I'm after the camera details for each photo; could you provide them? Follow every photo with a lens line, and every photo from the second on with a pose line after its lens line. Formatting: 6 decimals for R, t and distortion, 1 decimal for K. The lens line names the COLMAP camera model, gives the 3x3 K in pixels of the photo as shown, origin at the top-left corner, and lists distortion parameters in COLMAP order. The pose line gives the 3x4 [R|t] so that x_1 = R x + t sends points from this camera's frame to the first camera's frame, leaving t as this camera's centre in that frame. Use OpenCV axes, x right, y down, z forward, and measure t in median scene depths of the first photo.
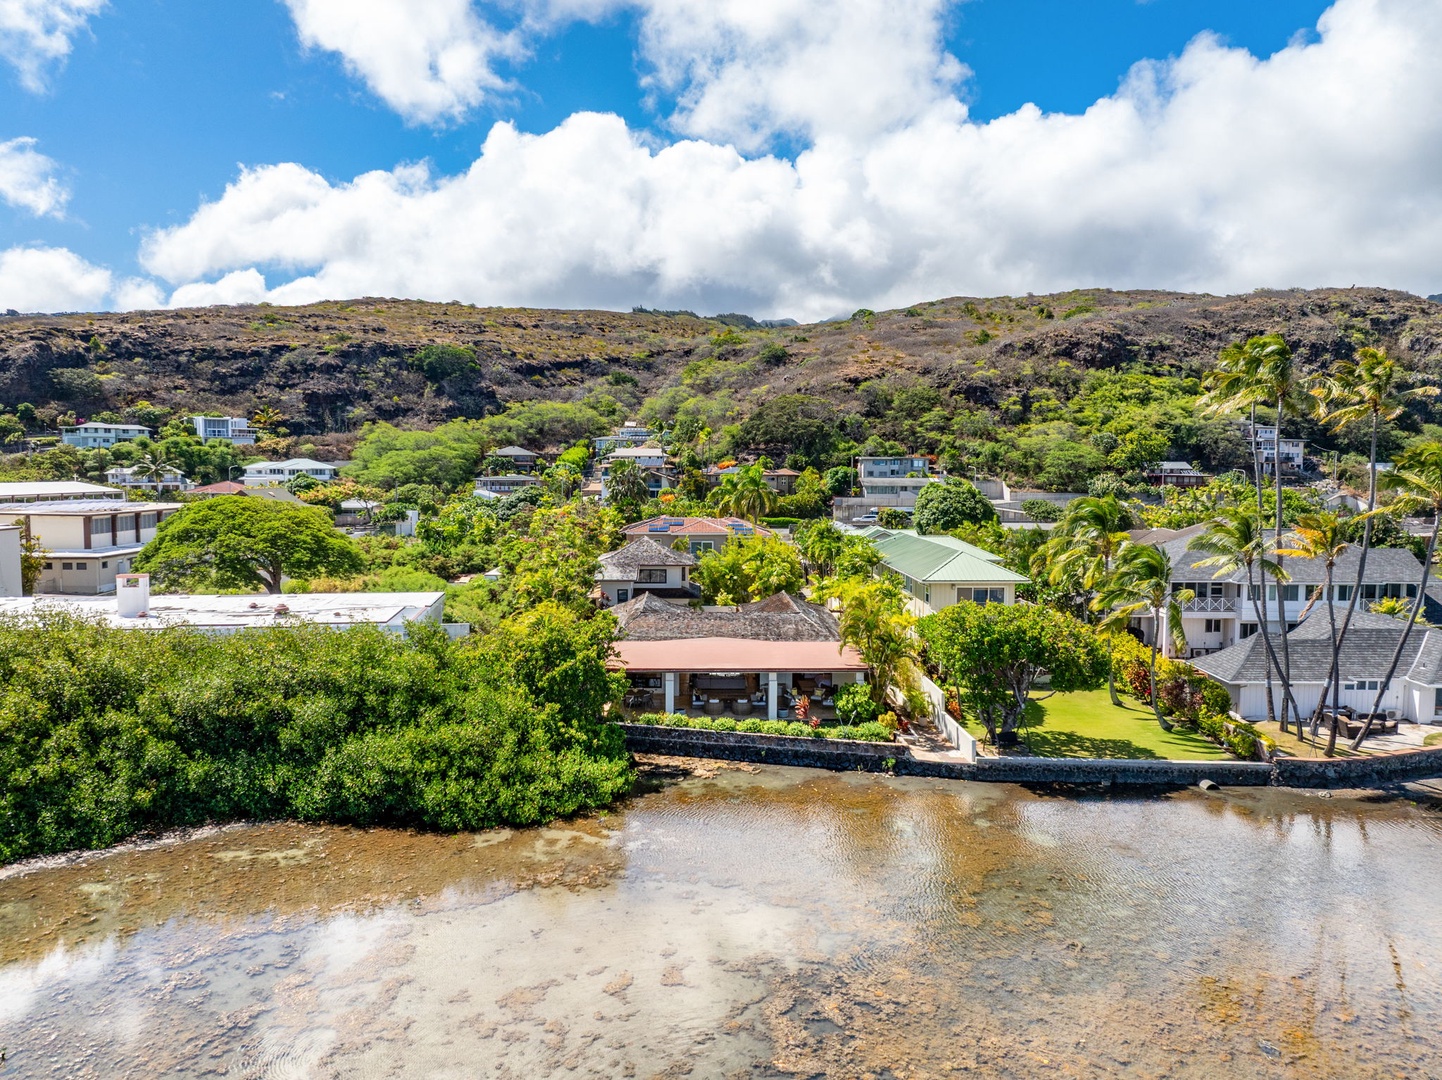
lens RADIAL K [[995.6, 0, 716.5], [0, 995.6, 542.6], [0, 0, 1]] dist [-0.007375, 0.001230]
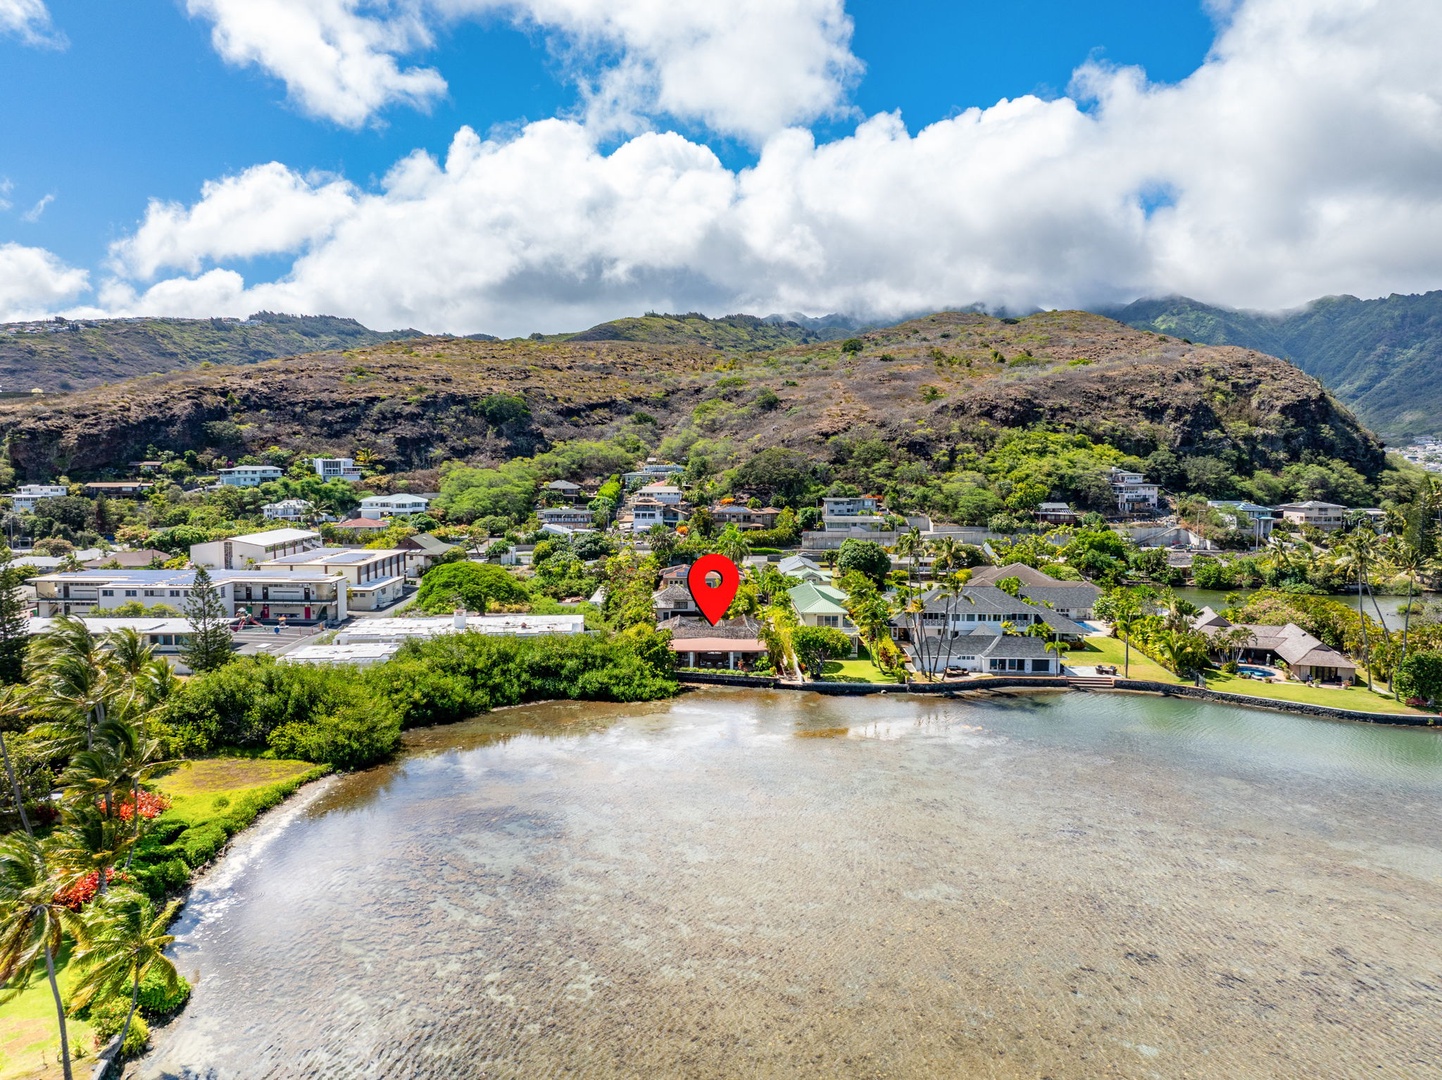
lens RADIAL K [[995.6, 0, 716.3], [0, 995.6, 540.8], [0, 0, 1]] dist [-0.007375, 0.001230]
pose [[0.999953, 0.000779, -0.009626, 0.008144], [-0.000690, 0.999958, 0.009179, -0.035112], [0.009633, -0.009172, 0.999912, -0.306023]]
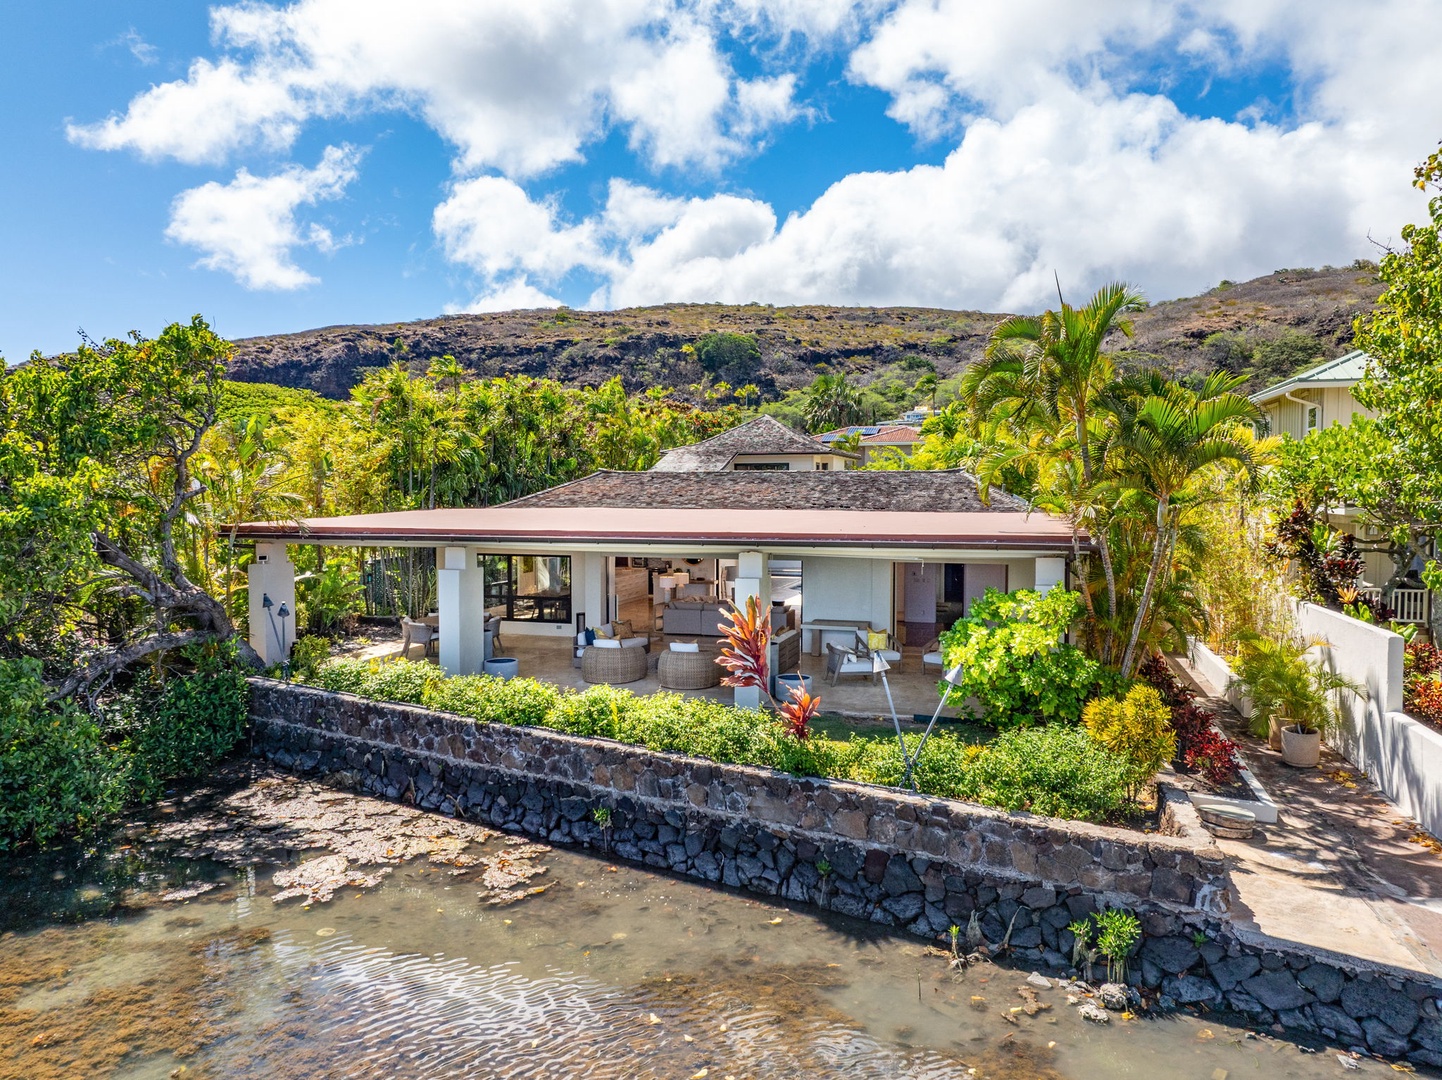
lens RADIAL K [[995.6, 0, 721.6], [0, 995.6, 541.9], [0, 0, 1]] dist [-0.007375, 0.001230]
pose [[0.949599, 0.011656, -0.313251, 0.028355], [-0.019697, 0.999552, -0.022519, 0.026392], [0.312848, 0.027554, 0.949403, 0.138387]]
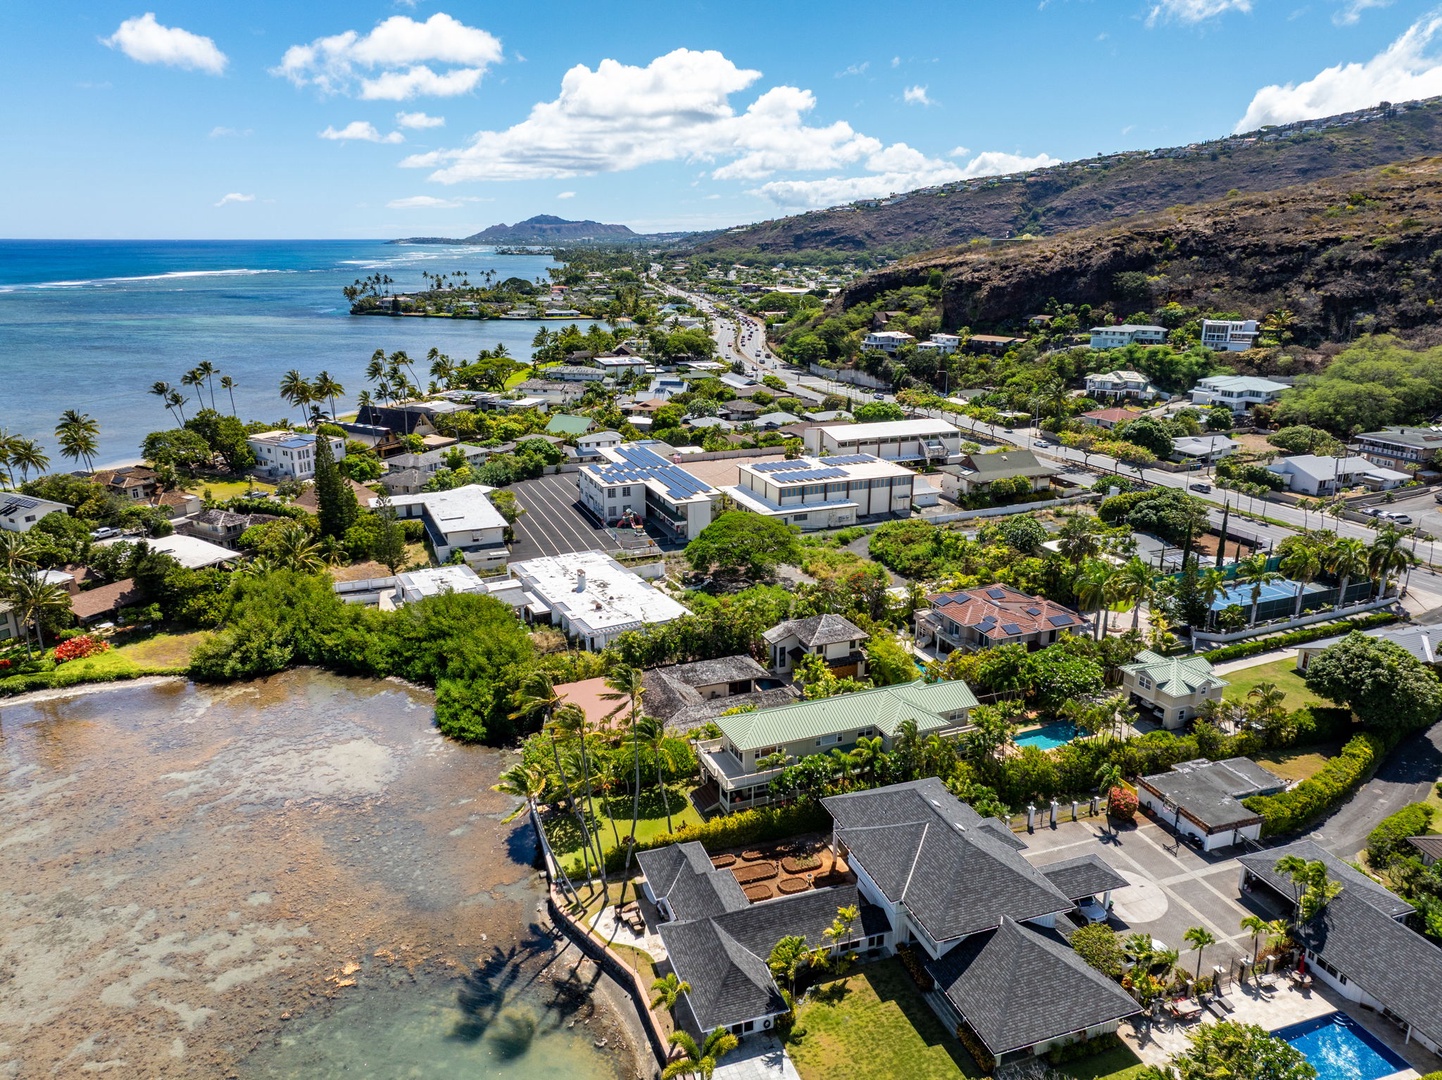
lens RADIAL K [[995.6, 0, 727.6], [0, 995.6, 541.3], [0, 0, 1]] dist [-0.007375, 0.001230]
pose [[0.354440, 0.268514, -0.895697, 0.366880], [-0.069490, 0.962799, 0.261132, -0.152575], [0.932493, -0.030314, 0.359914, 0.110827]]
